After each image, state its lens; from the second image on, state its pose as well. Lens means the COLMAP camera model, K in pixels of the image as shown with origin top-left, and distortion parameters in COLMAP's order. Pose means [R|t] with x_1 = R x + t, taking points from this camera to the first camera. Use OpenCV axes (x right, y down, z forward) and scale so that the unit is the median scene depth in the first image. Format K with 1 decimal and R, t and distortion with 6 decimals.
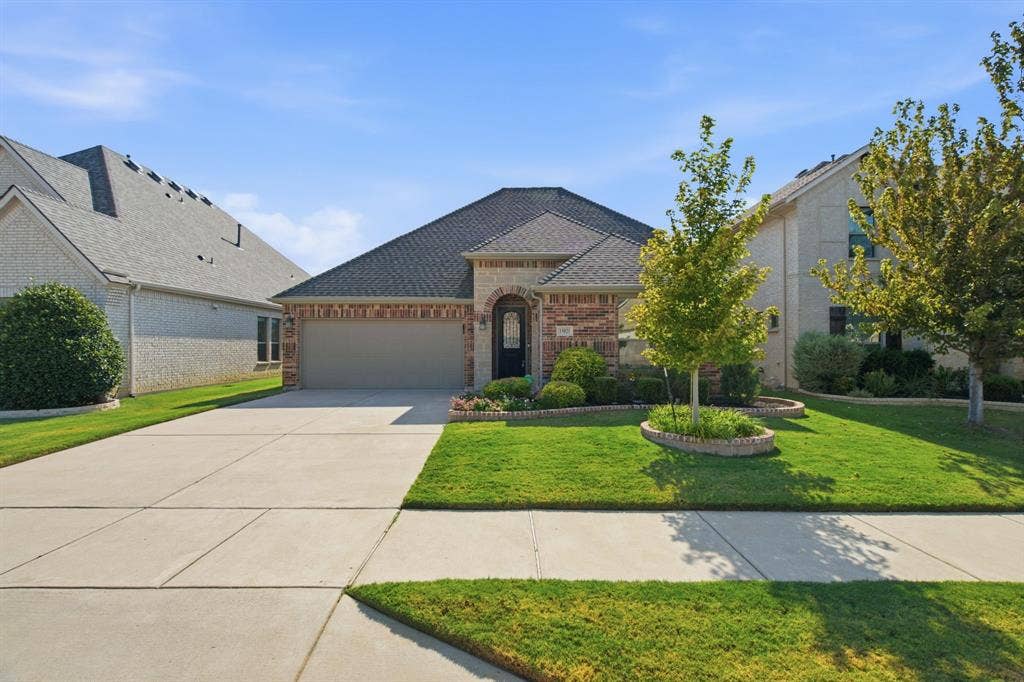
lens RADIAL K [[440.4, 0, 512.0], [0, 440.4, 341.0], [0, 0, 1]] dist [0.001761, -0.000002]
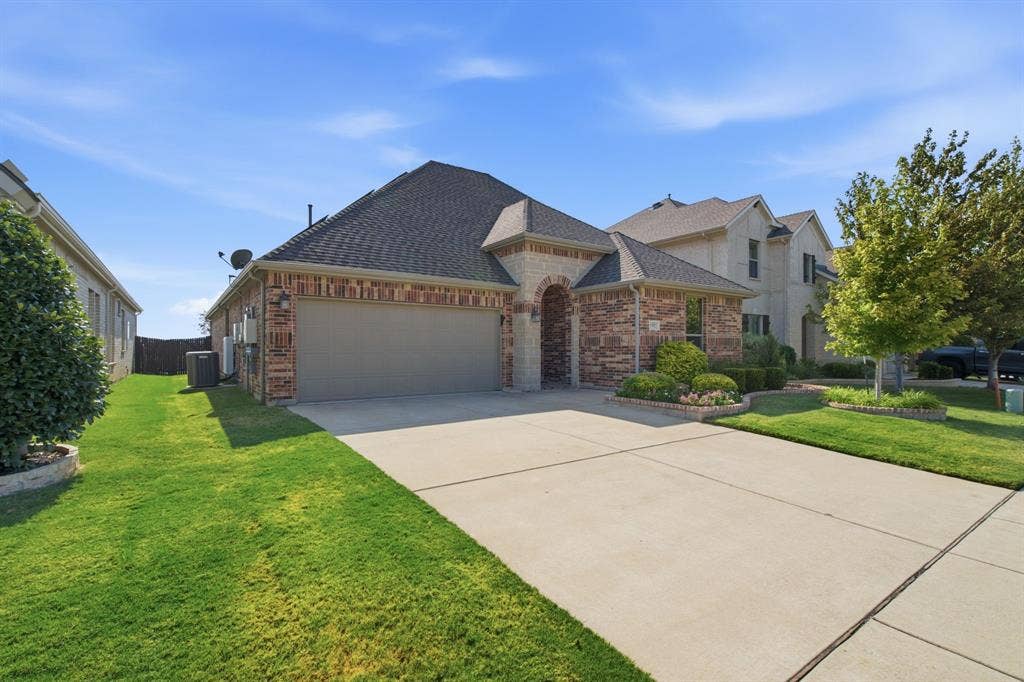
lens RADIAL K [[460.7, 0, 511.5], [0, 460.7, 337.9], [0, 0, 1]] dist [0.001867, -0.000817]
pose [[0.833339, 0.014834, 0.552563, -0.599157], [-0.006660, 0.999837, -0.016798, 0.020646], [-0.552722, 0.010318, 0.833302, 0.255666]]
